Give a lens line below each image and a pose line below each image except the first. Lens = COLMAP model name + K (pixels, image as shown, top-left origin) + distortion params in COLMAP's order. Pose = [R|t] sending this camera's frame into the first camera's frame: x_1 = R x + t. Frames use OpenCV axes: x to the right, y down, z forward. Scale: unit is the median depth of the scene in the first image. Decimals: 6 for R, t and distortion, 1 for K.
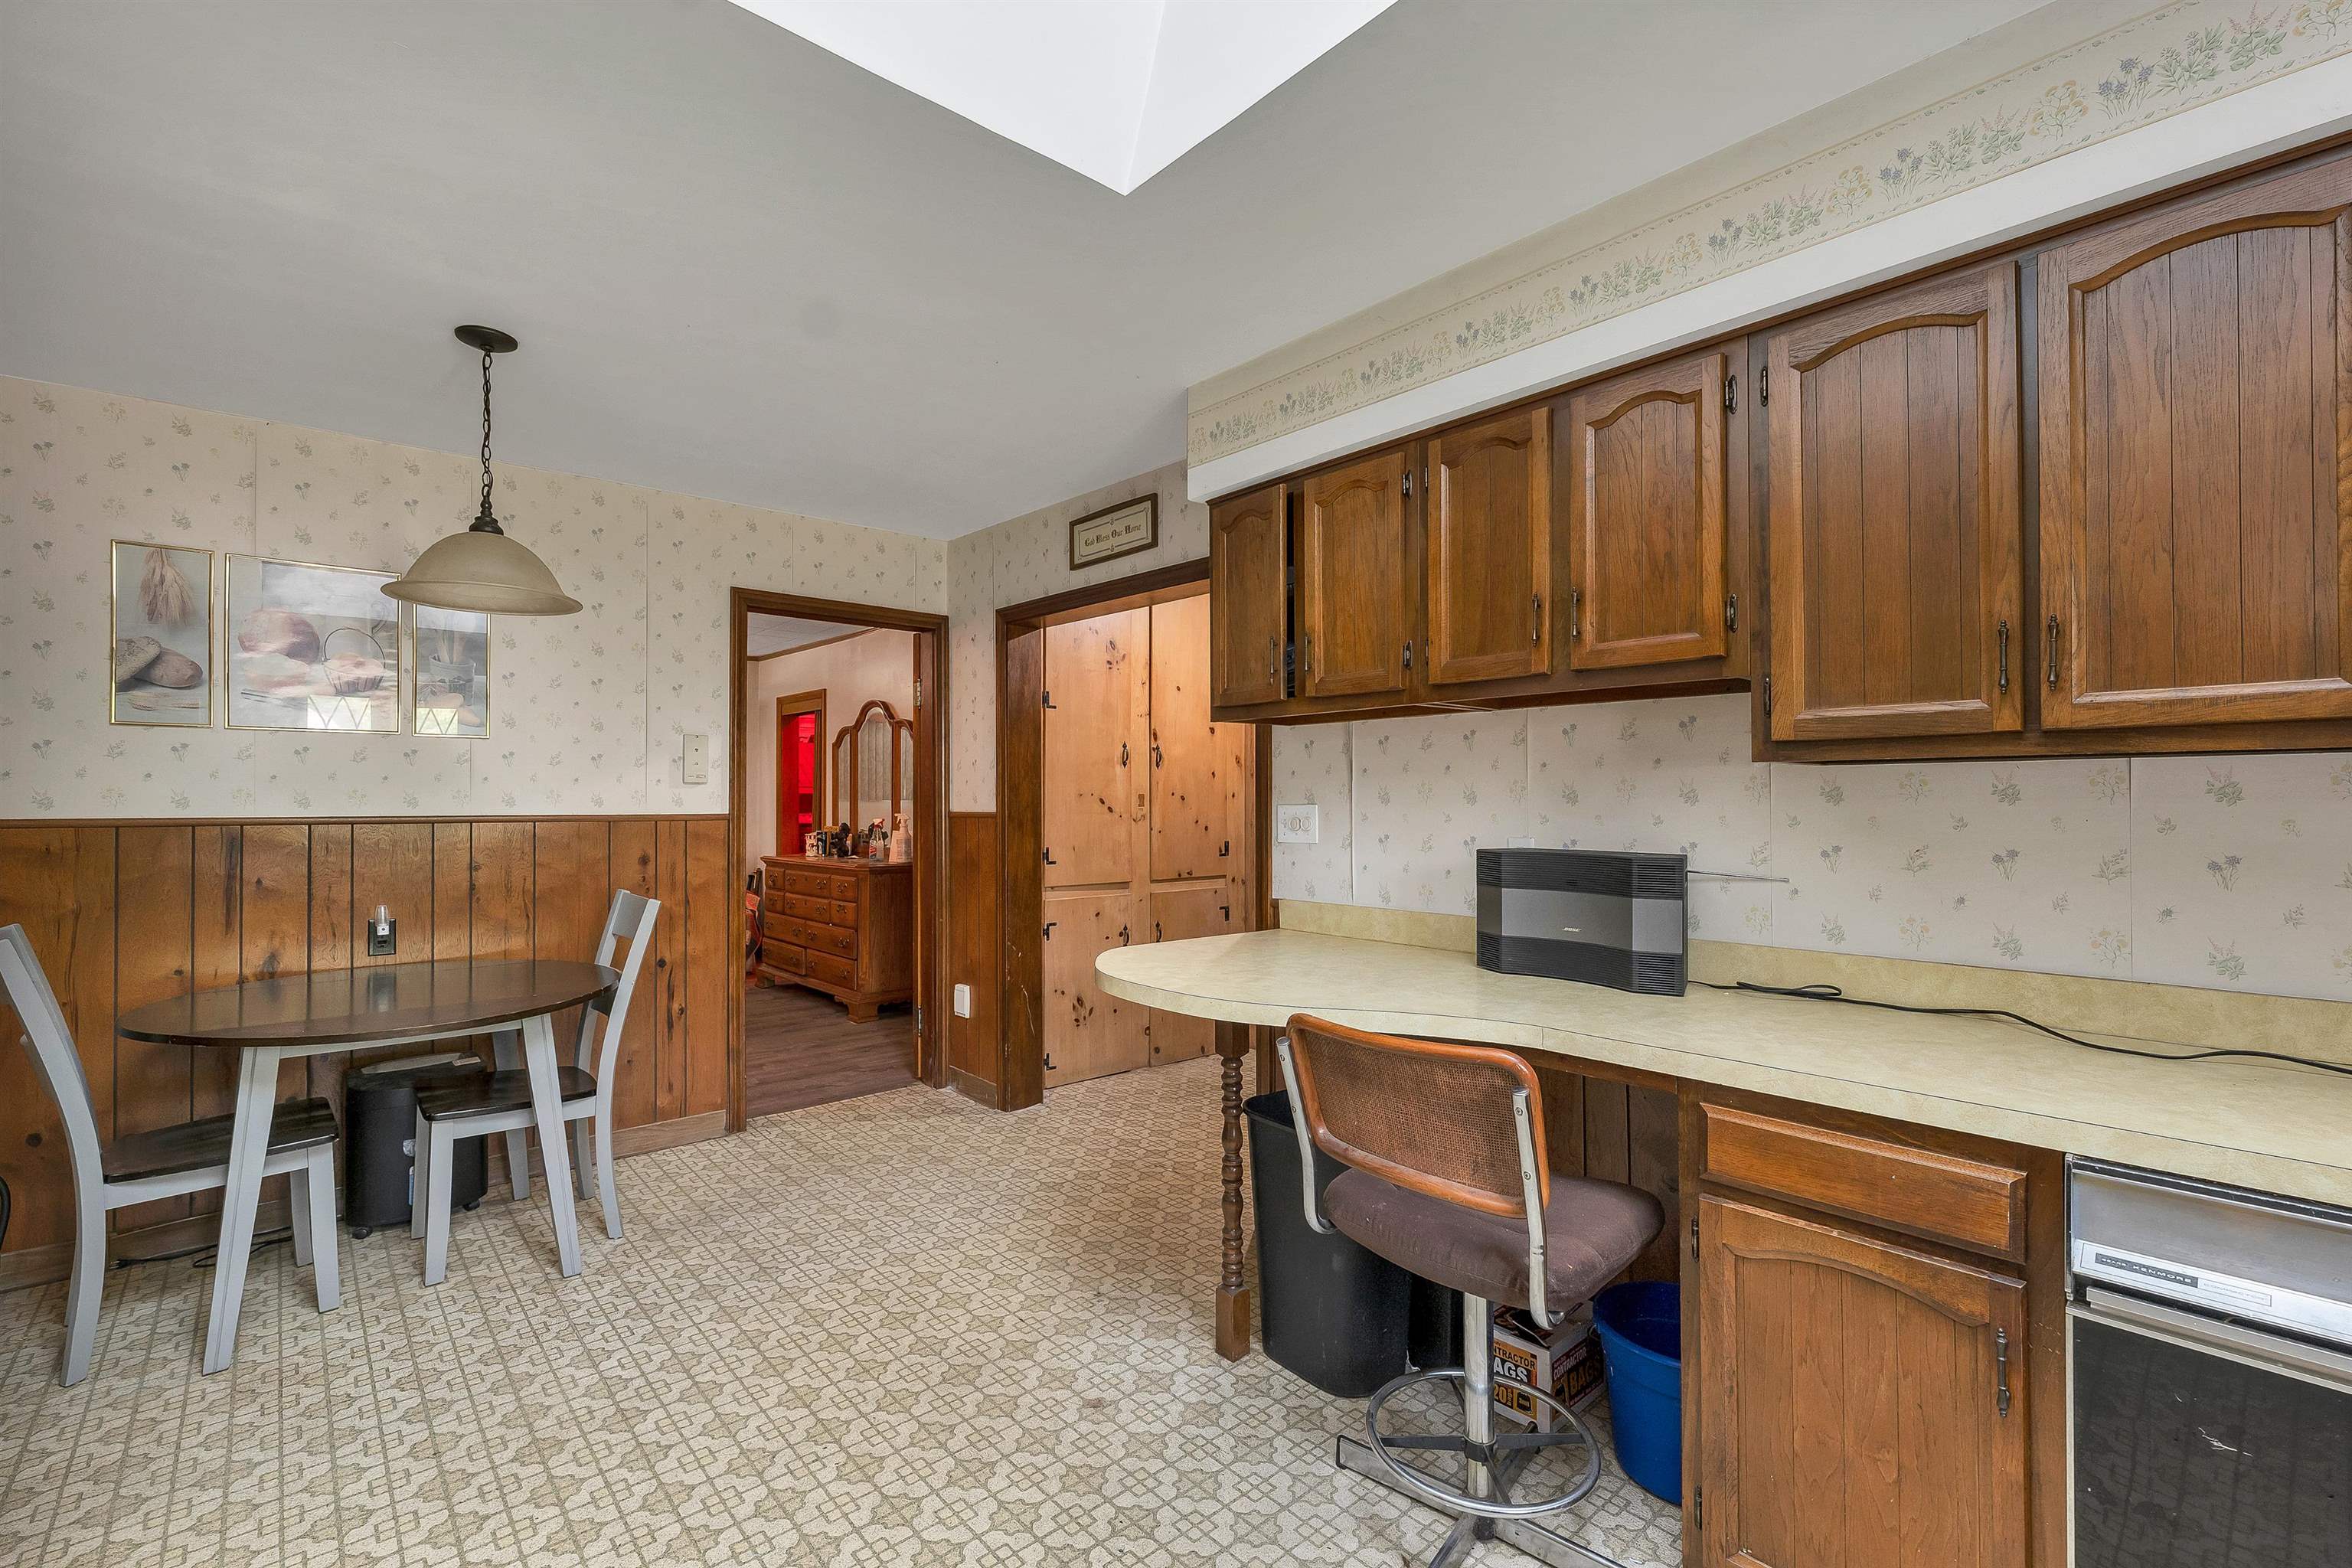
lens RADIAL K [[1009.9, 0, 1164.4], [0, 1009.9, 792.9], [0, 0, 1]] dist [-0.006672, 0.001114]
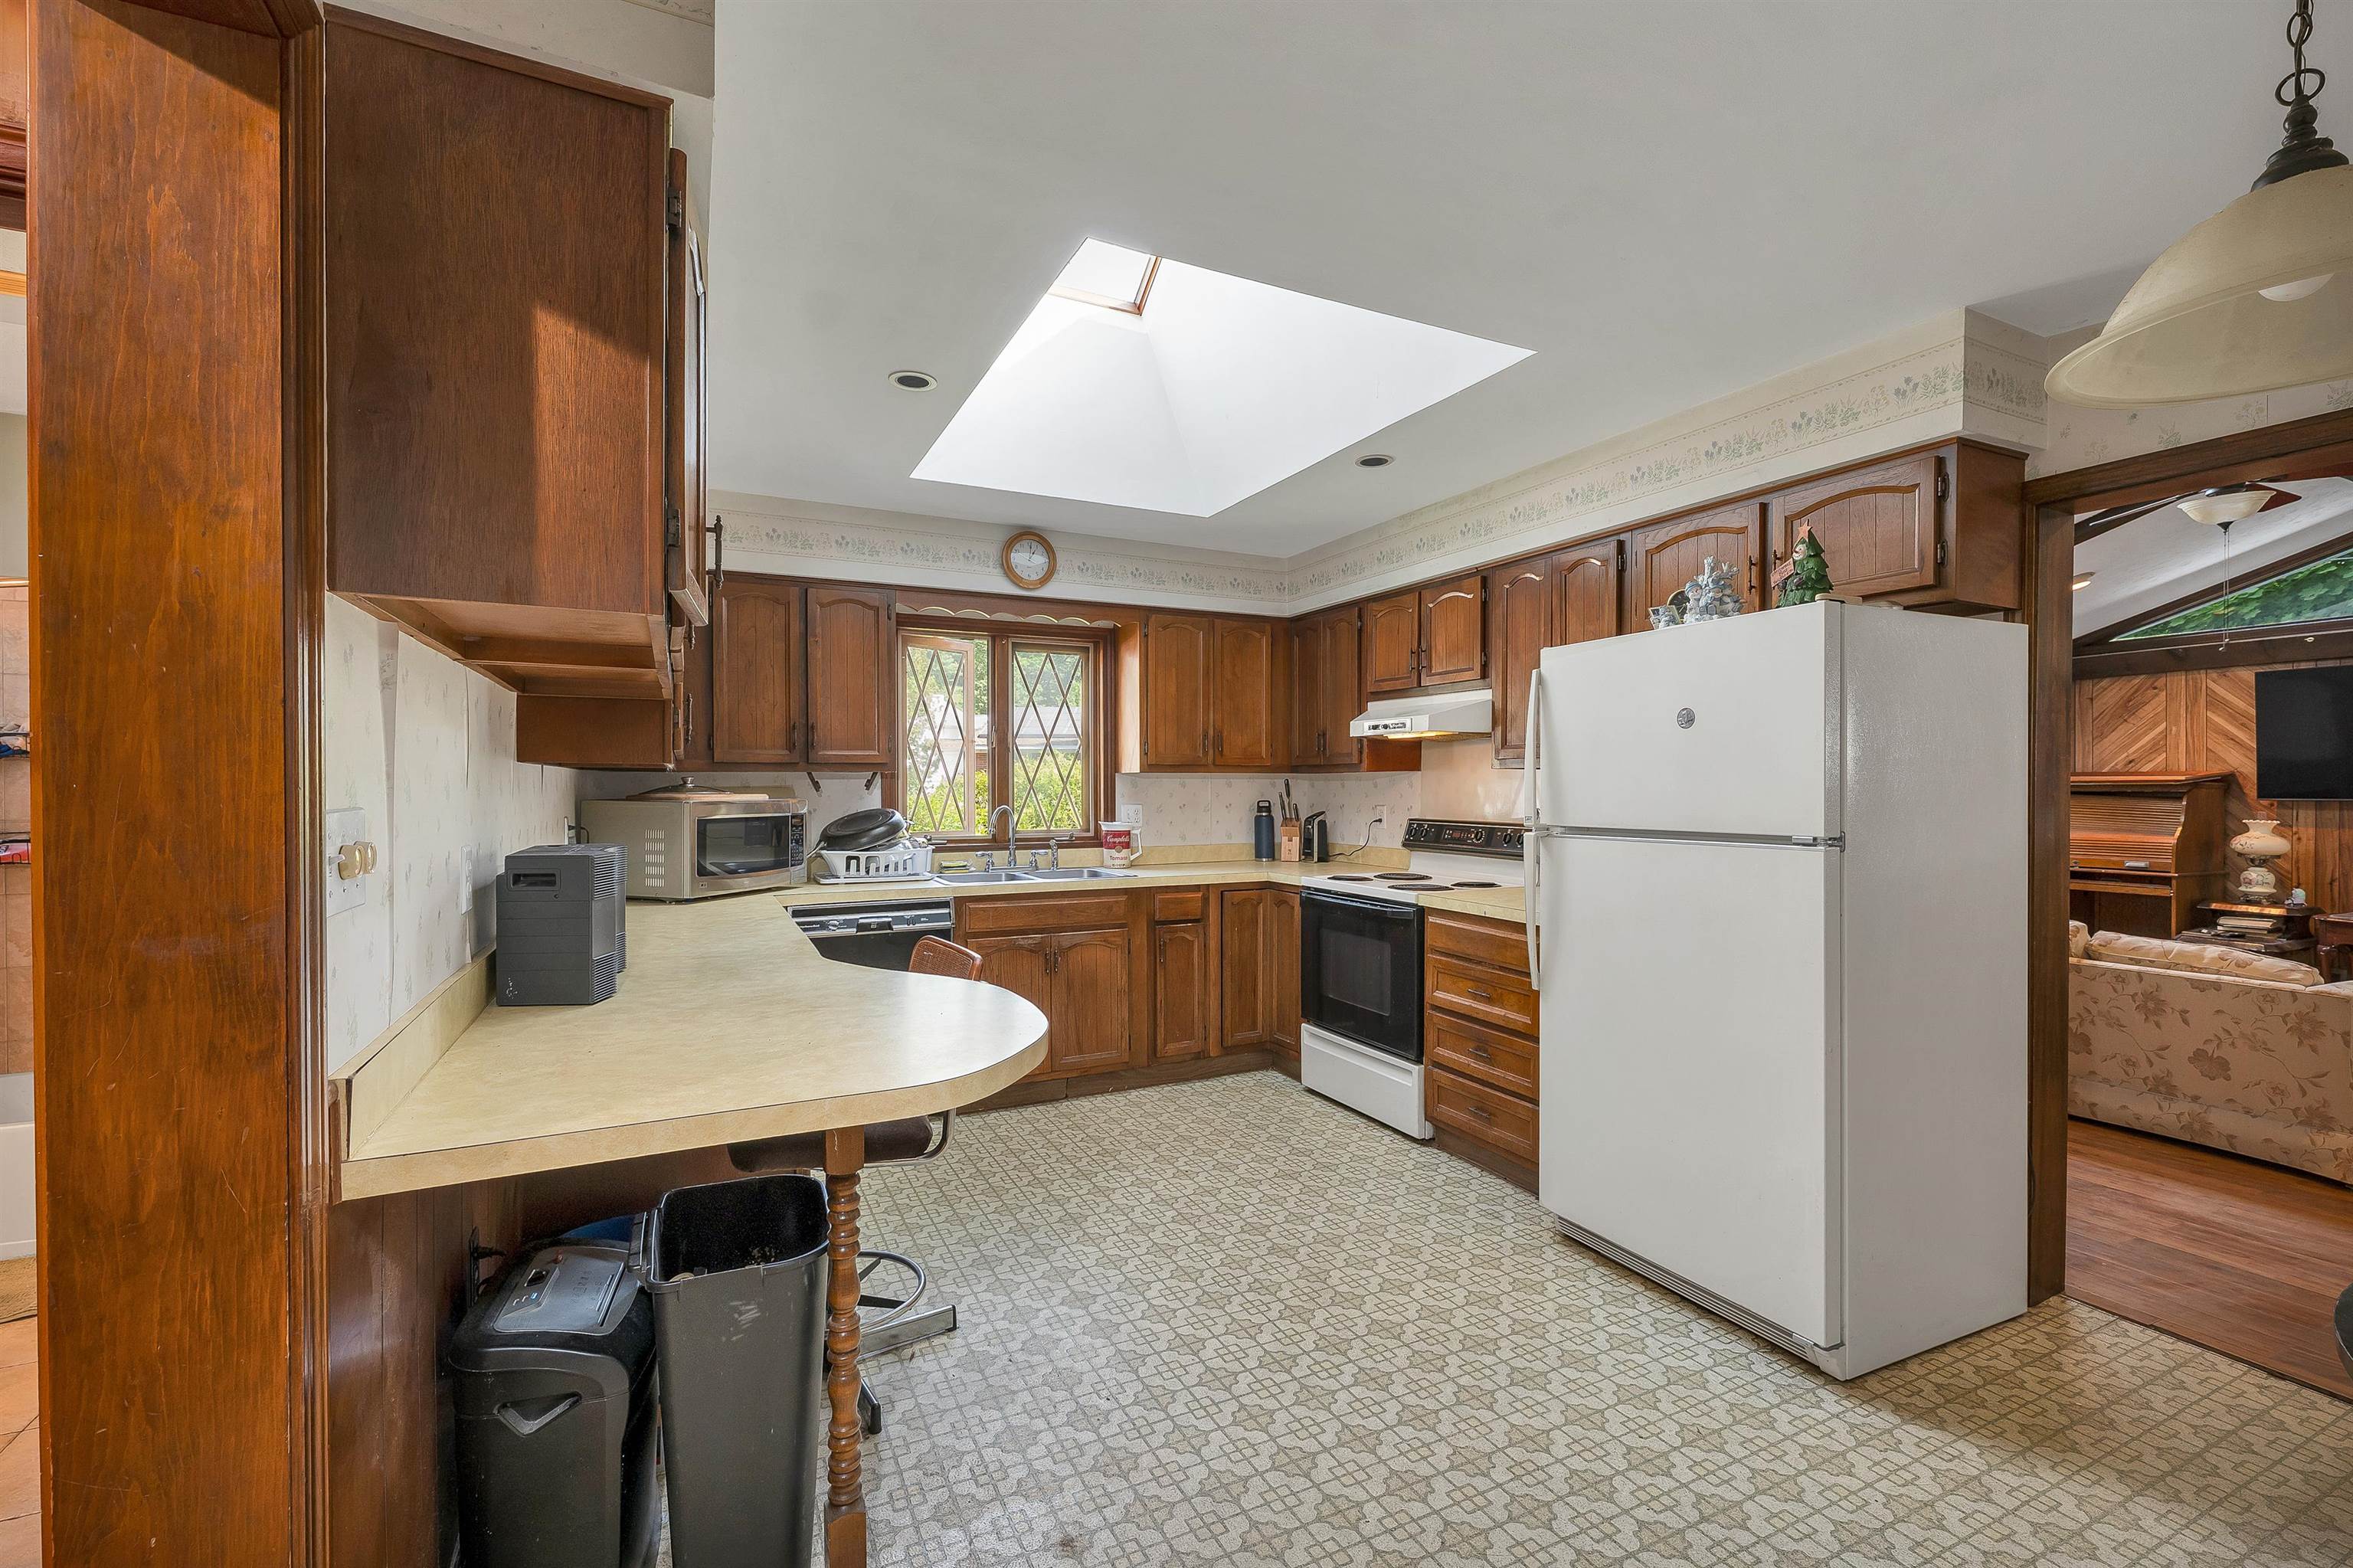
lens RADIAL K [[1010.4, 0, 1193.9], [0, 1010.4, 793.5], [0, 0, 1]] dist [-0.006672, 0.001114]
pose [[-0.968757, -0.002818, 0.247996, -0.277727], [-0.003024, 0.999995, -0.000449, 0.006352], [-0.247993, -0.001185, -0.968761, 1.320192]]
